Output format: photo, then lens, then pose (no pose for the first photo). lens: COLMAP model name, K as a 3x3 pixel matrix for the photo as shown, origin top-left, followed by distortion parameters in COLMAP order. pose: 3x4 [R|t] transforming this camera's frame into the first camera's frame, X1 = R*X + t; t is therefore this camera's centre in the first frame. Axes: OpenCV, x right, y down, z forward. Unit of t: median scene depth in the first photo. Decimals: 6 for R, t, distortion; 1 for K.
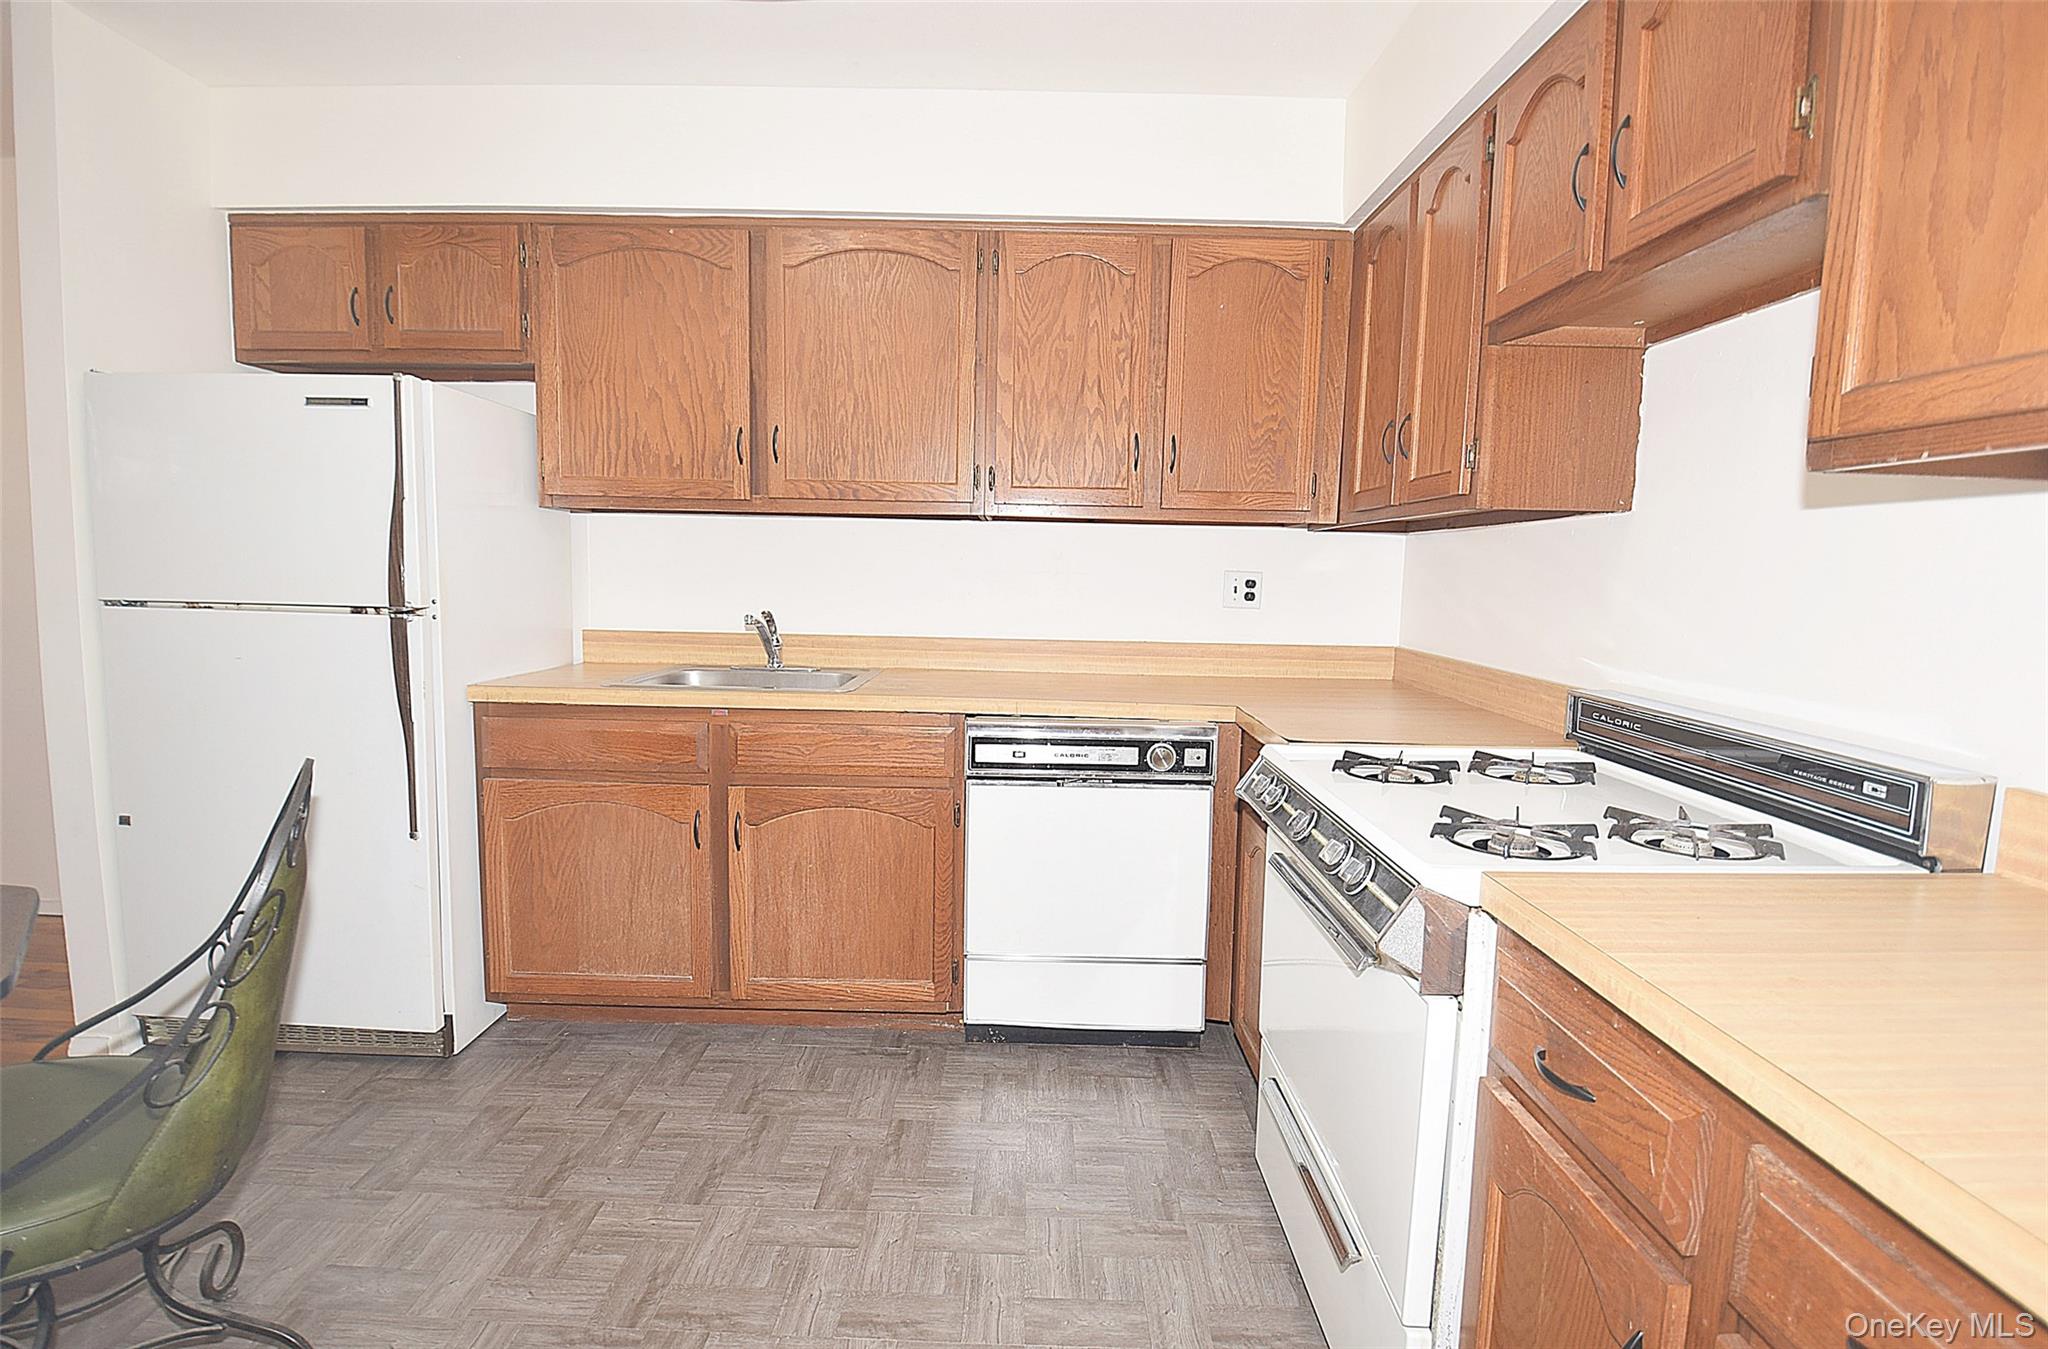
lens RADIAL K [[966.7, 0, 1015.7], [0, 966.7, 677.2], [0, 0, 1]] dist [-0.001949, -0.010709]
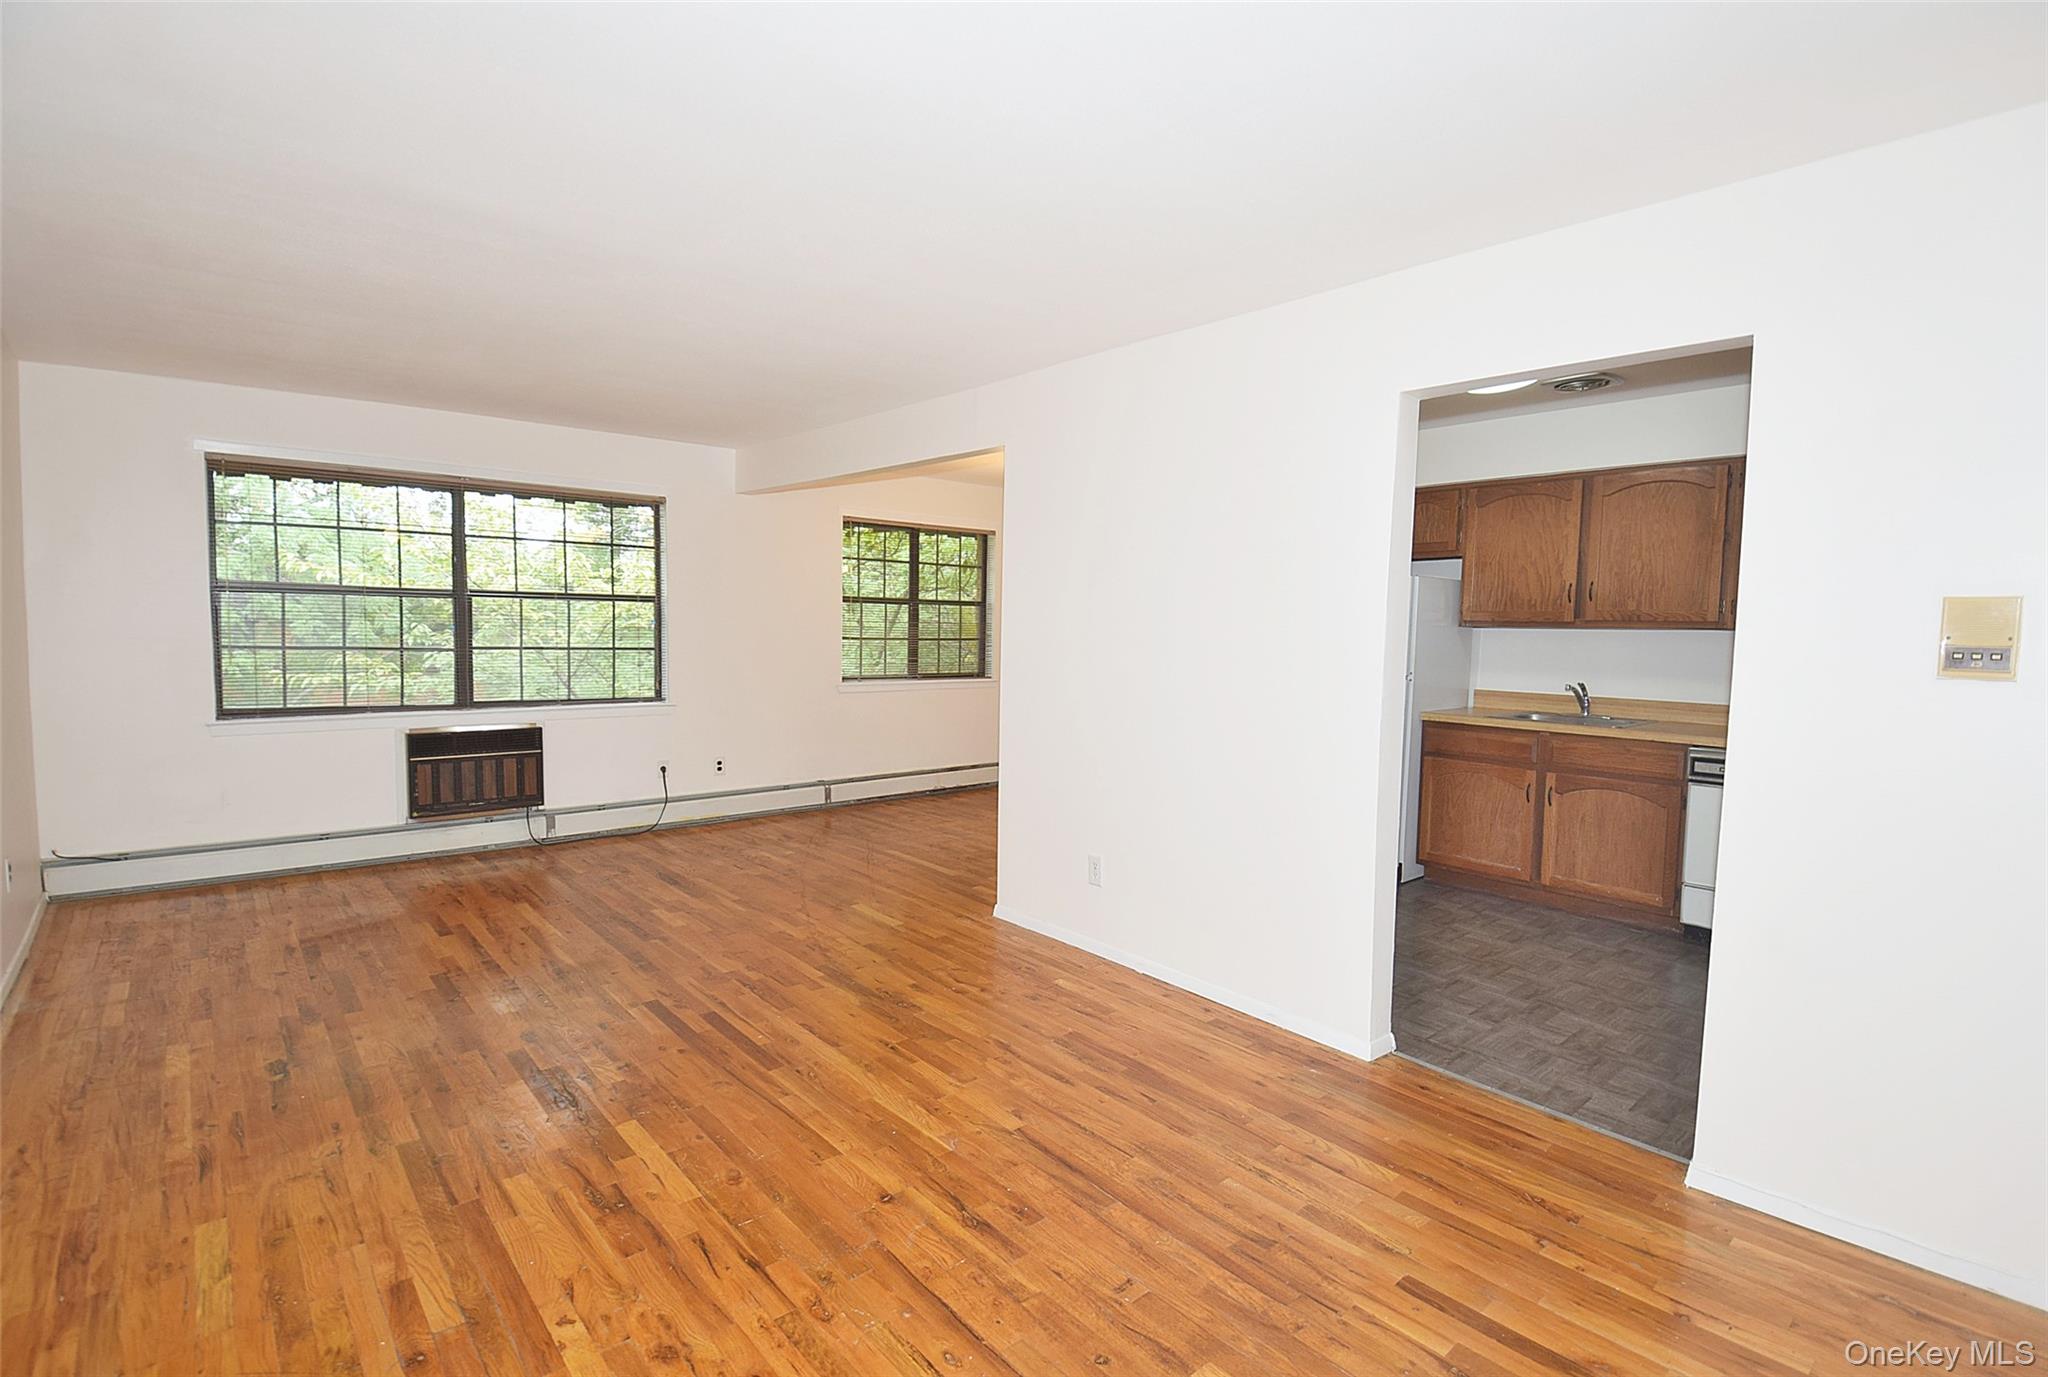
lens RADIAL K [[919.2, 0, 1030.4], [0, 919.2, 703.9], [0, 0, 1]] dist [-0.018774, -0.008640]
pose [[0.663637, 0.055062, -0.746026, 0.361592], [-0.079789, 0.996808, 0.002594, 0.052232], [0.743788, 0.057803, 0.665912, -0.968386]]
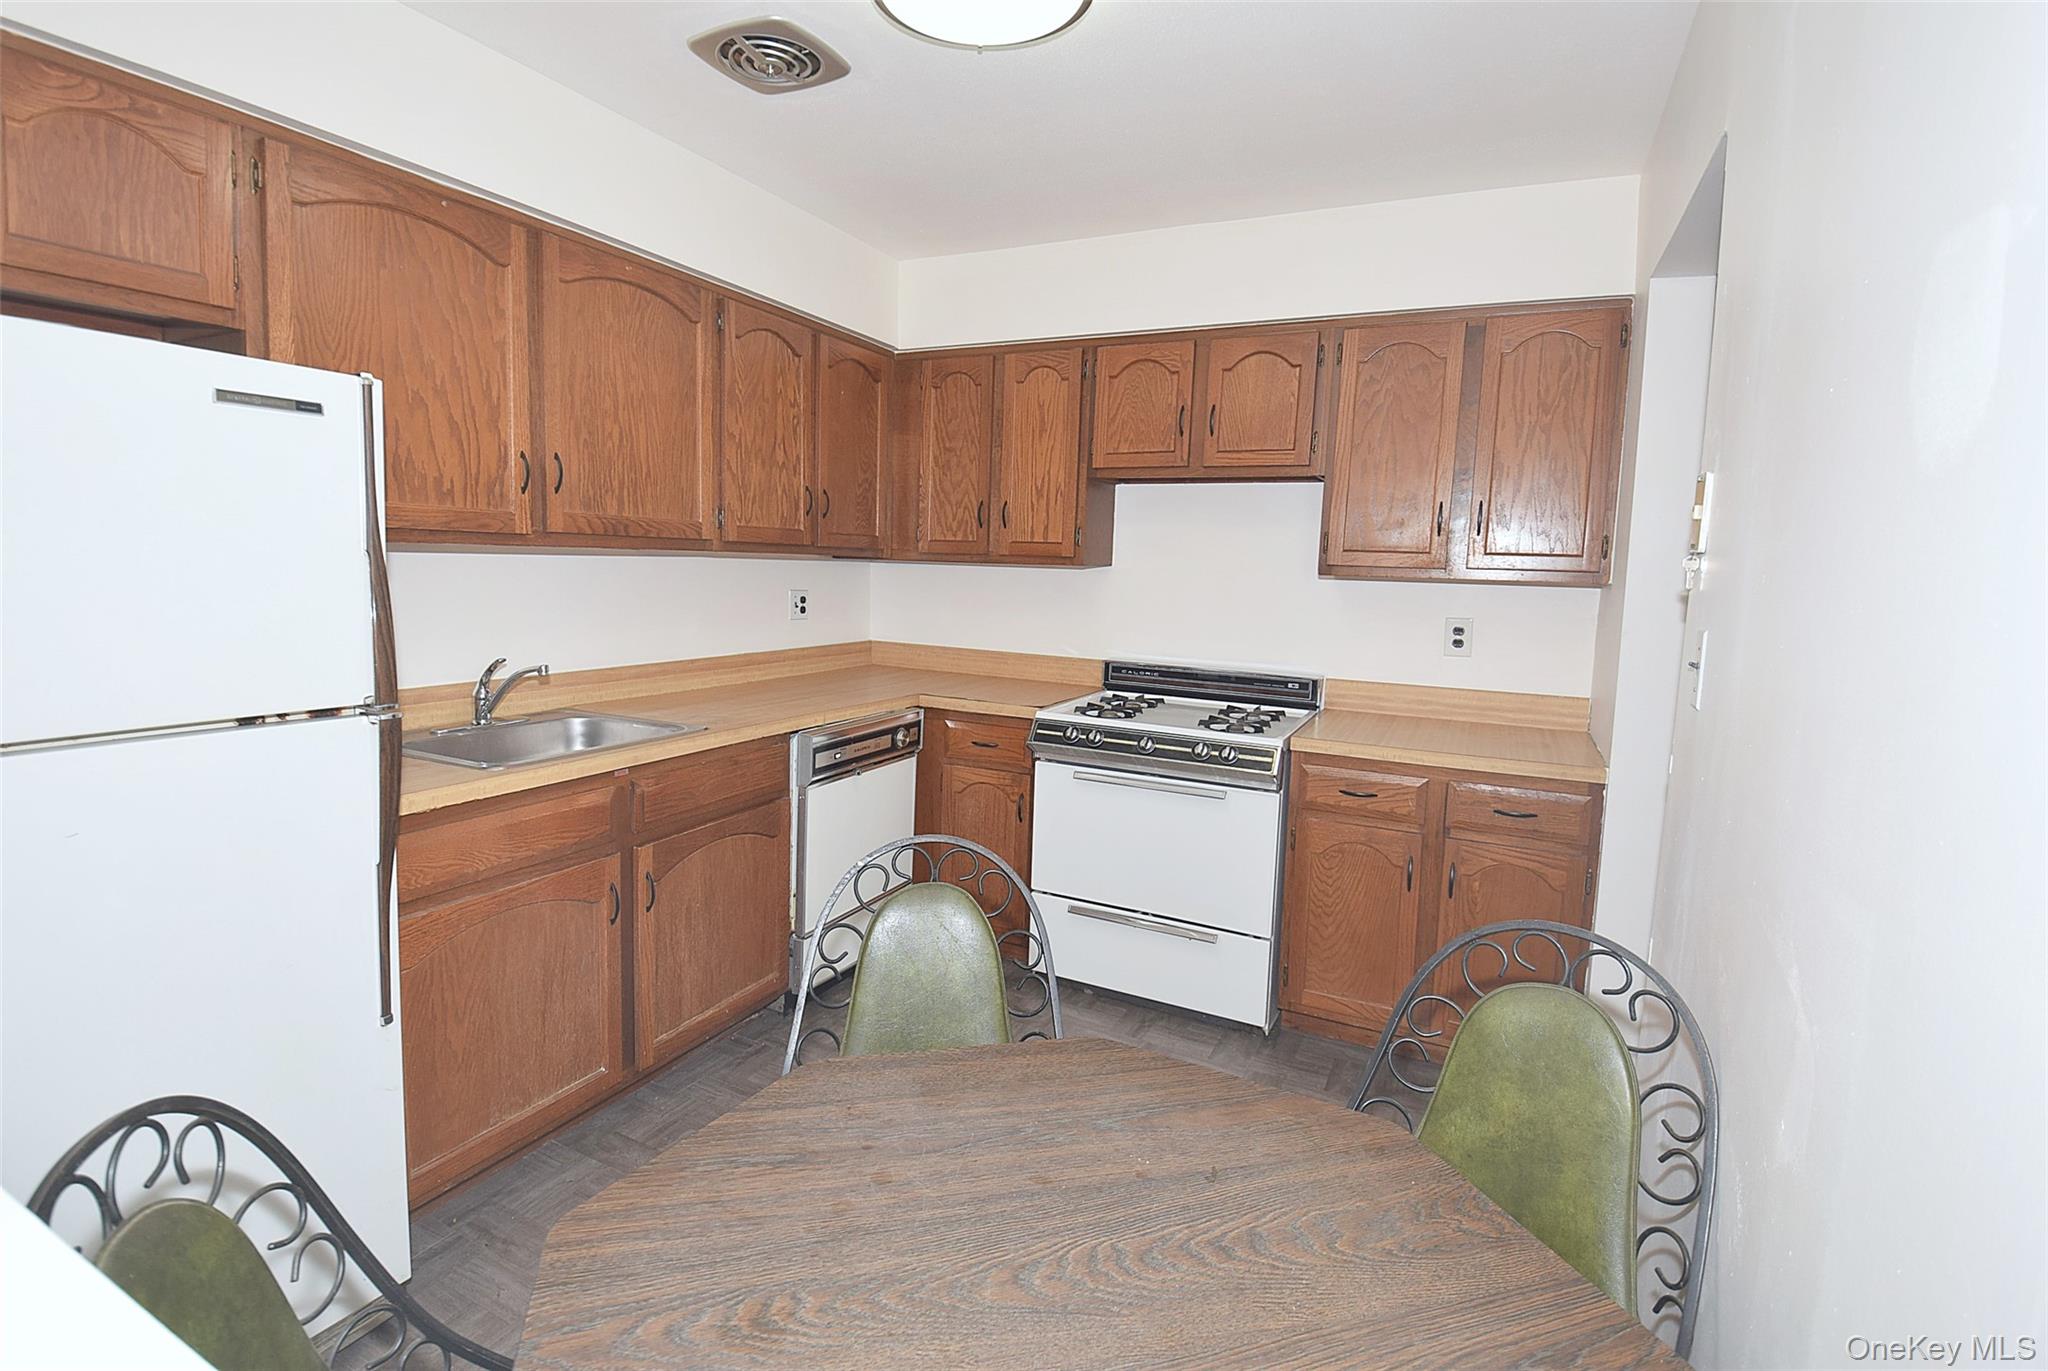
lens RADIAL K [[977.1, 0, 1023.7], [0, 977.1, 667.3], [0, 0, 1]] dist [-0.025189, -0.002629]
pose [[0.436179, -0.104318, 0.893793, -0.930750], [0.079154, 0.993855, 0.077369, -0.102066], [-0.896372, 0.037001, 0.441756, 0.228277]]
